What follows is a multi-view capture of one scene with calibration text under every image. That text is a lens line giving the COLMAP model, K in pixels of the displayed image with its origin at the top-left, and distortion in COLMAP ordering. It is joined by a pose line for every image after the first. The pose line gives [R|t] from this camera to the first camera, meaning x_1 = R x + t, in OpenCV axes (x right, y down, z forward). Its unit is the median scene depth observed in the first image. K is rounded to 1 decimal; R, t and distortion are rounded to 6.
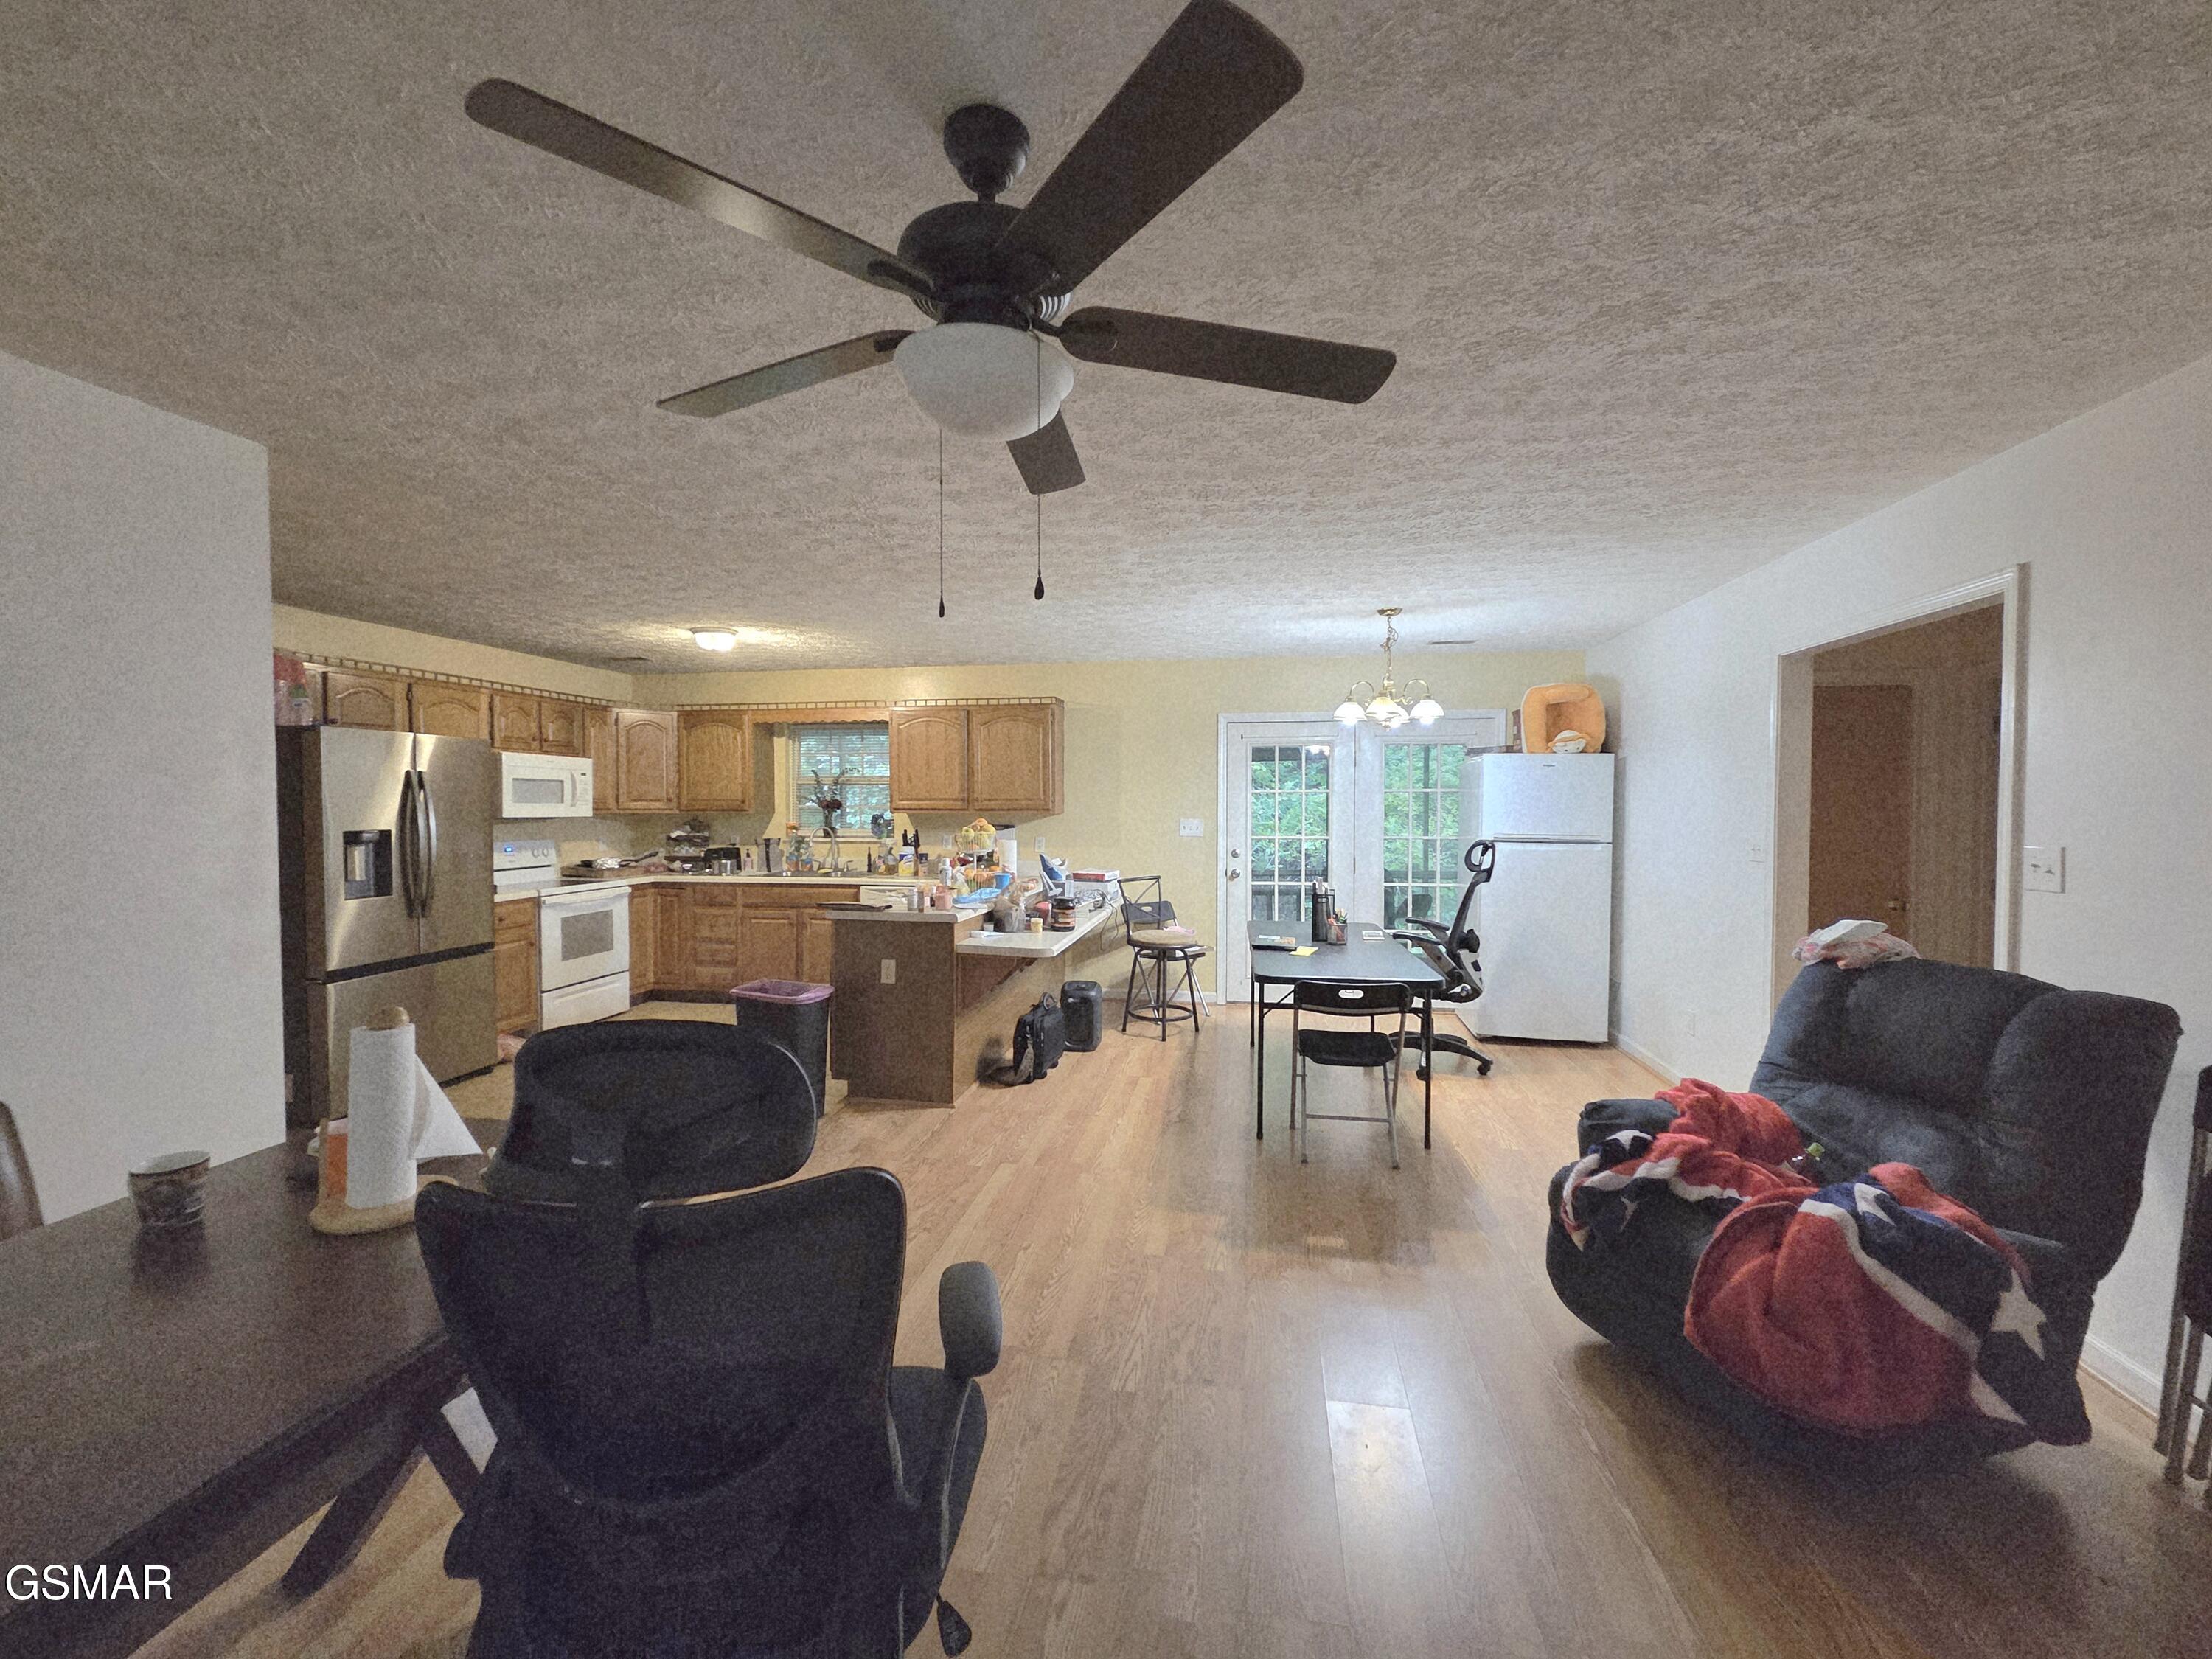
lens RADIAL K [[914.1, 0, 1102.9], [0, 914.1, 825.1], [0, 0, 1]] dist [0.007404, -0.000010]
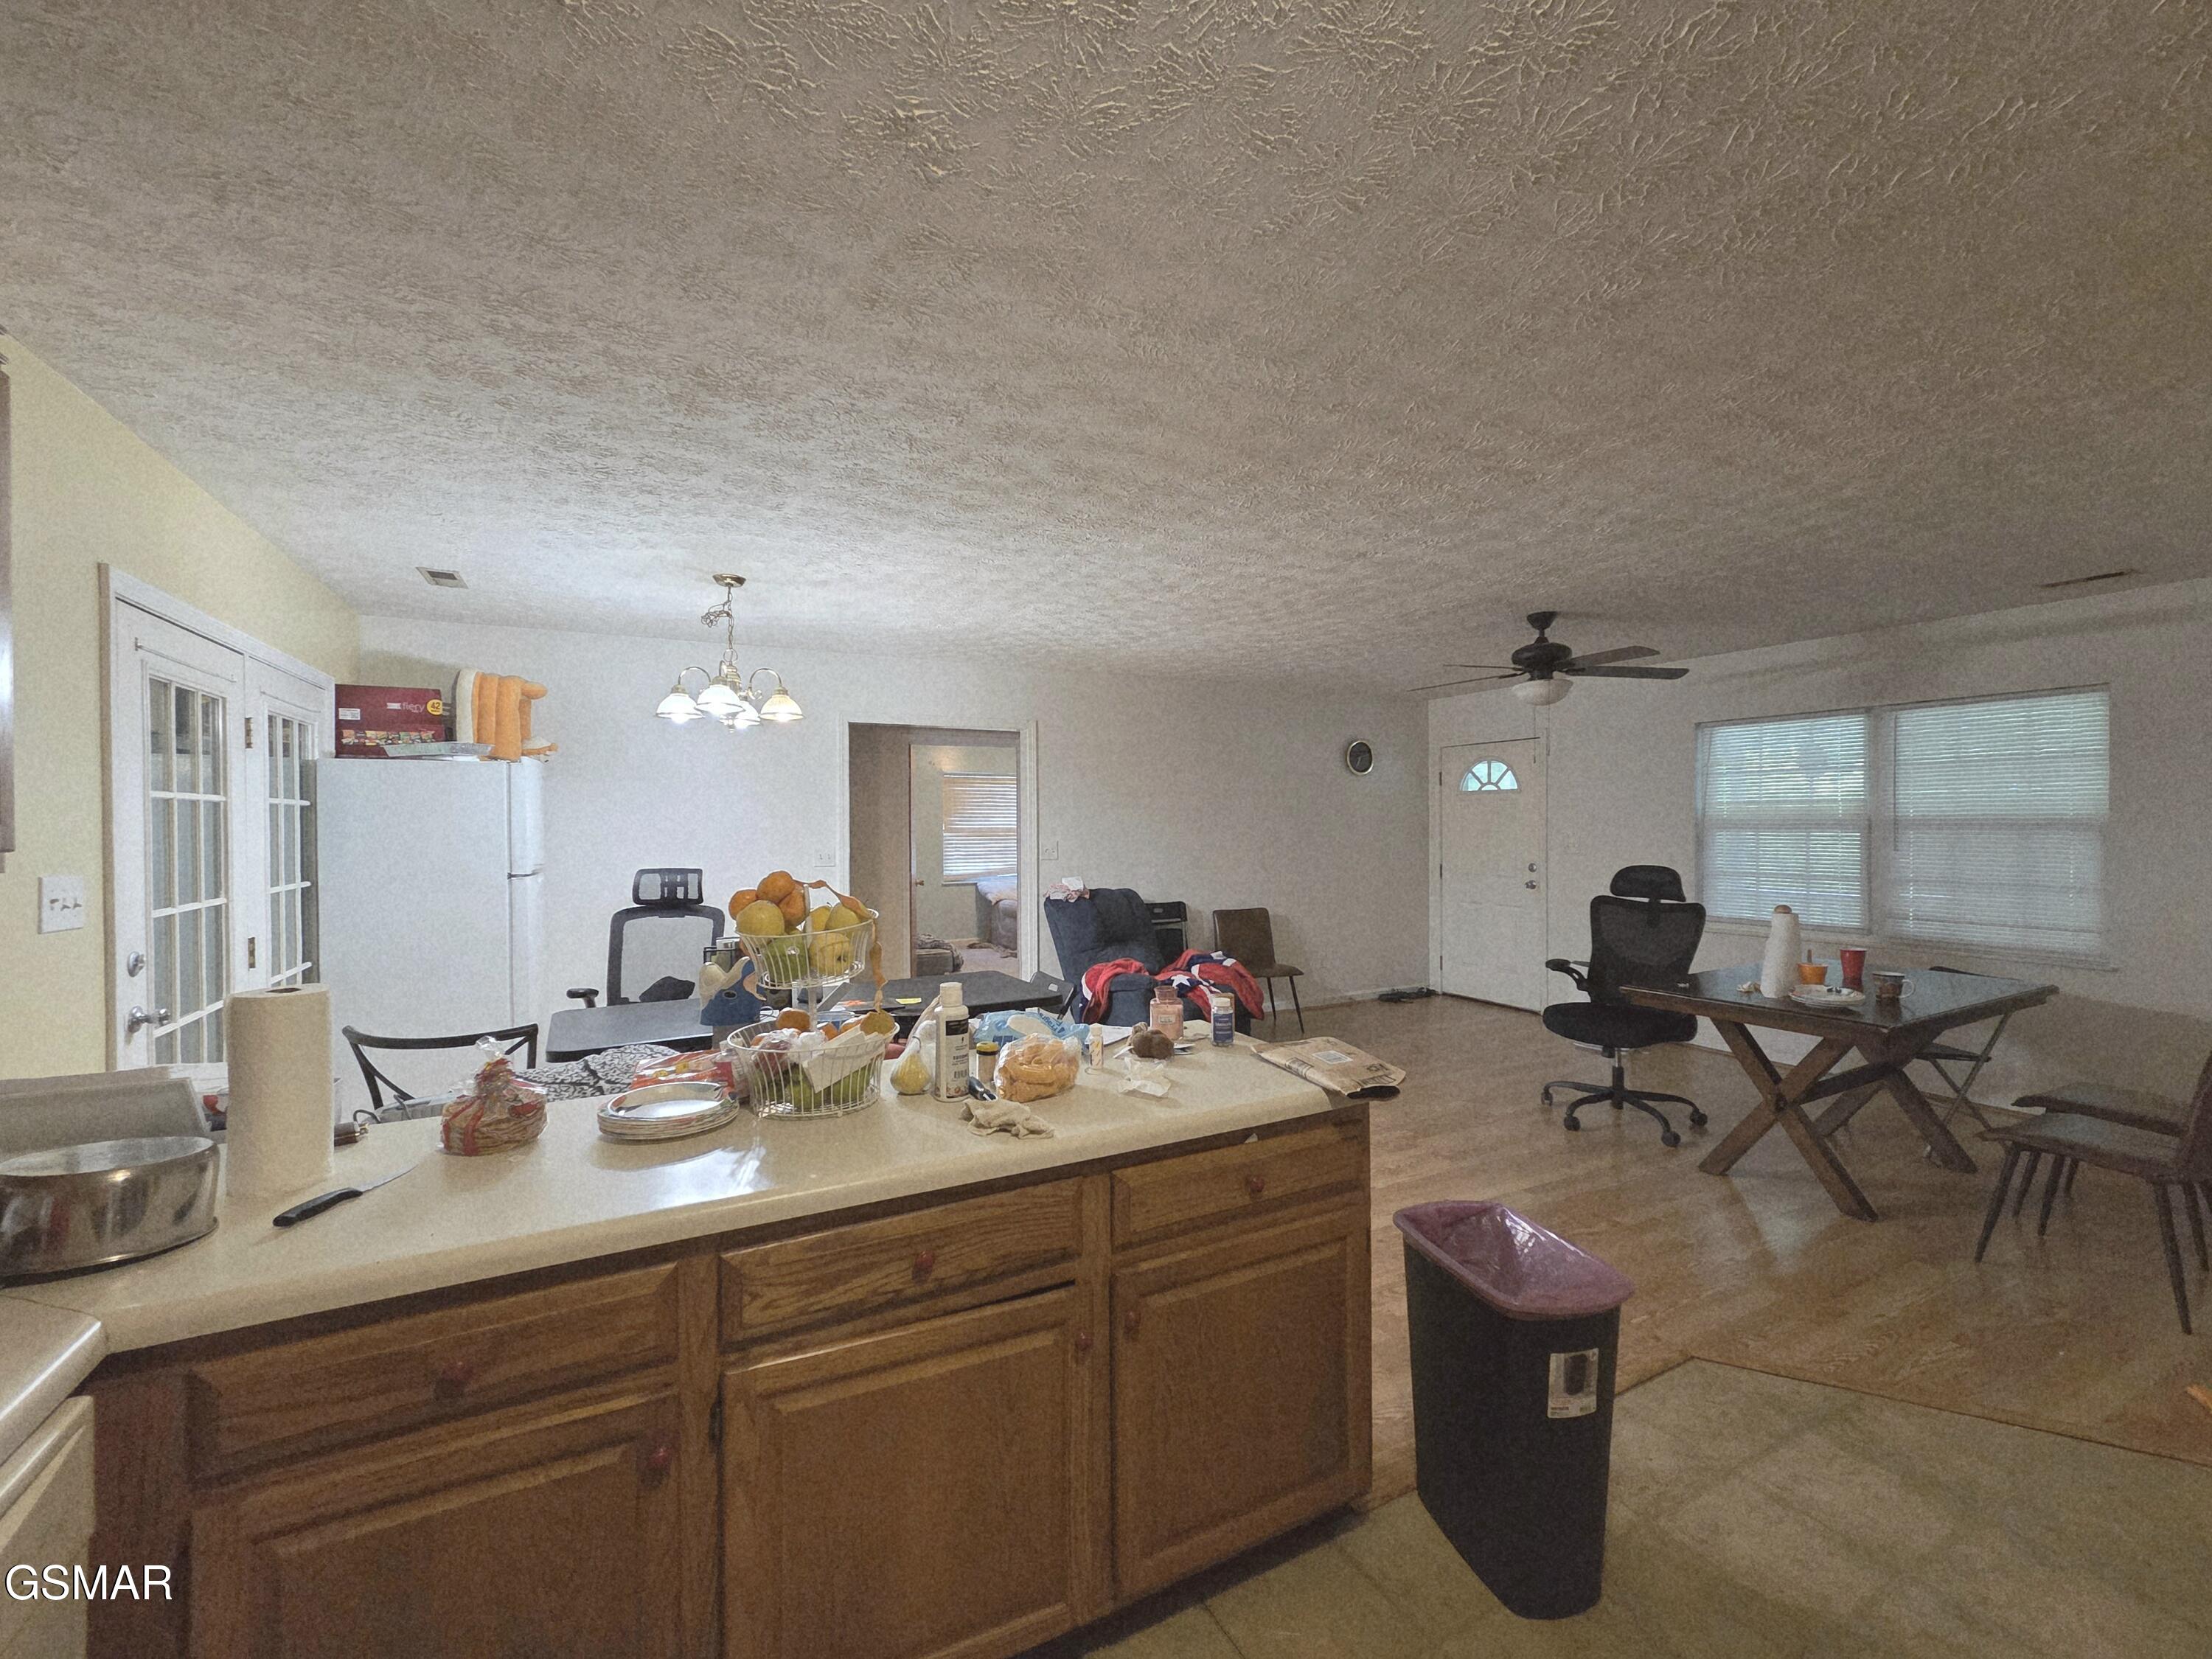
lens RADIAL K [[905.5, 0, 1099.9], [0, 905.5, 826.2], [0, 0, 1]] dist [-0.000938, 0.000308]
pose [[-0.607642, 0.002151, 0.794208, -0.373298], [0.023687, 0.999601, 0.015415, -0.019560], [-0.793857, 0.028179, -0.607451, 0.911669]]
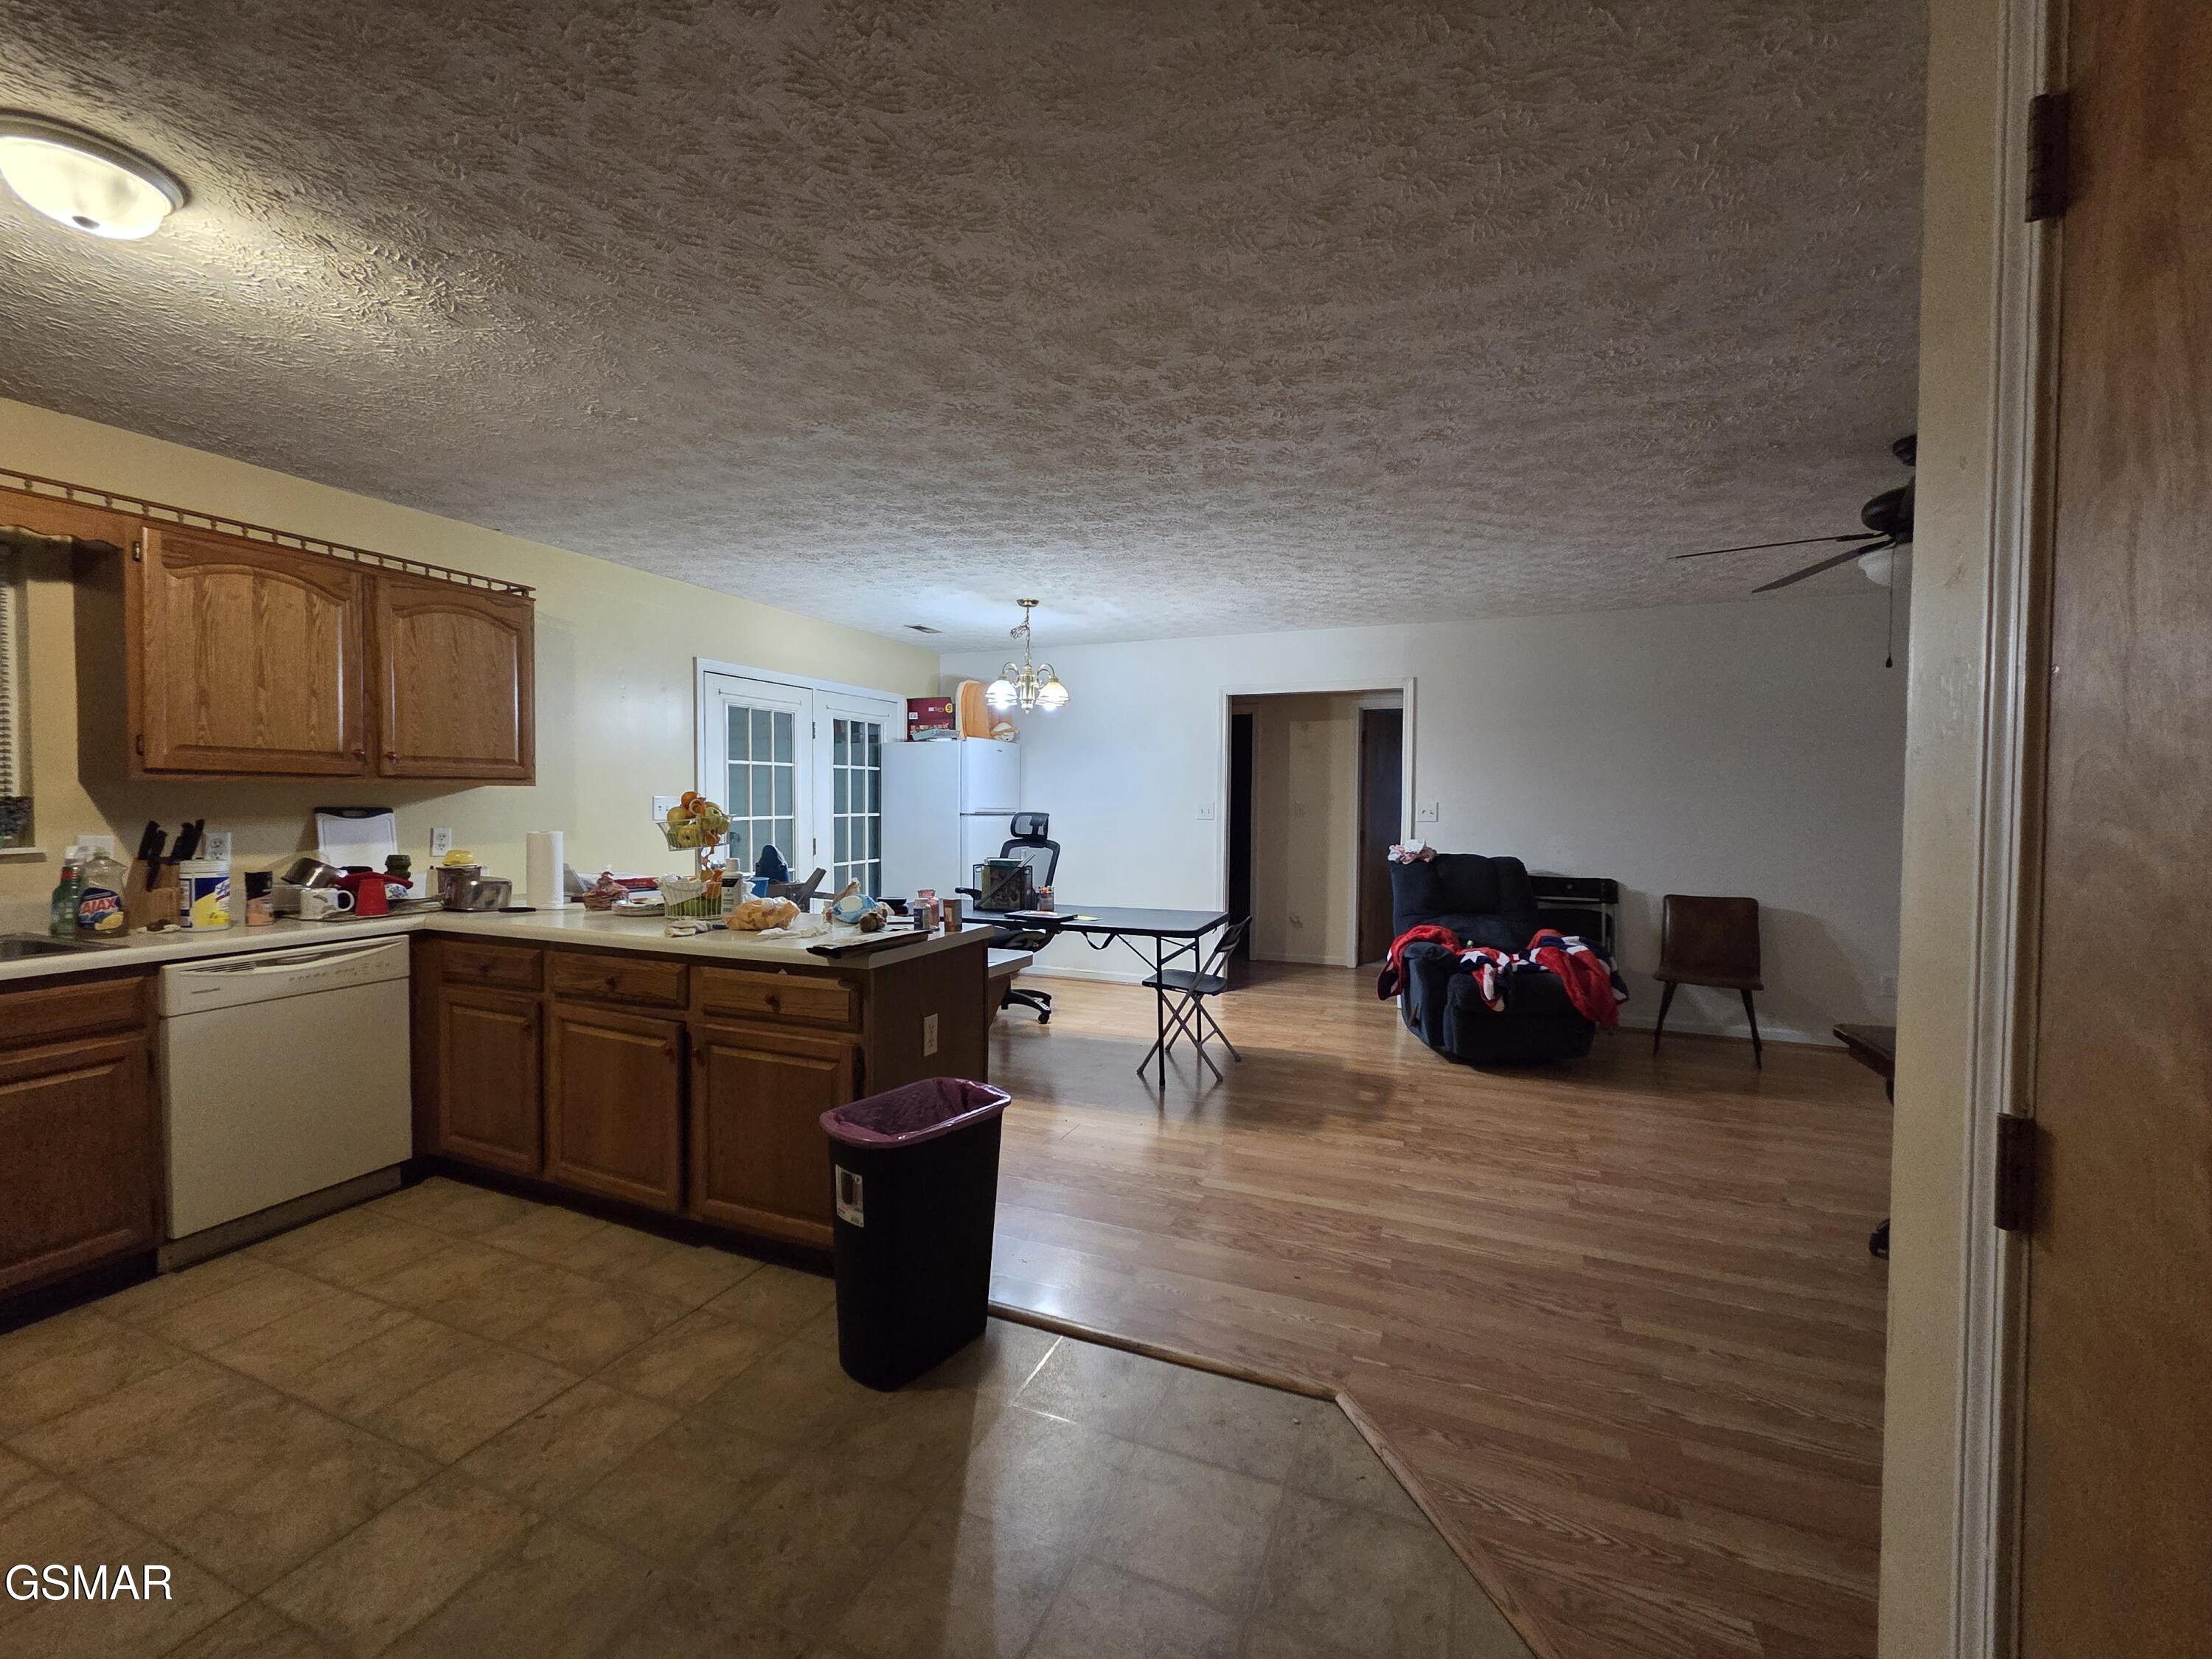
lens RADIAL K [[905.5, 0, 1099.9], [0, 905.5, 826.2], [0, 0, 1]] dist [-0.000938, 0.000308]
pose [[0.217988, -0.028801, 0.975526, -0.539721], [0.015951, 0.999536, 0.025946, 0.003836], [-0.975821, 0.009905, 0.218346, 0.508081]]
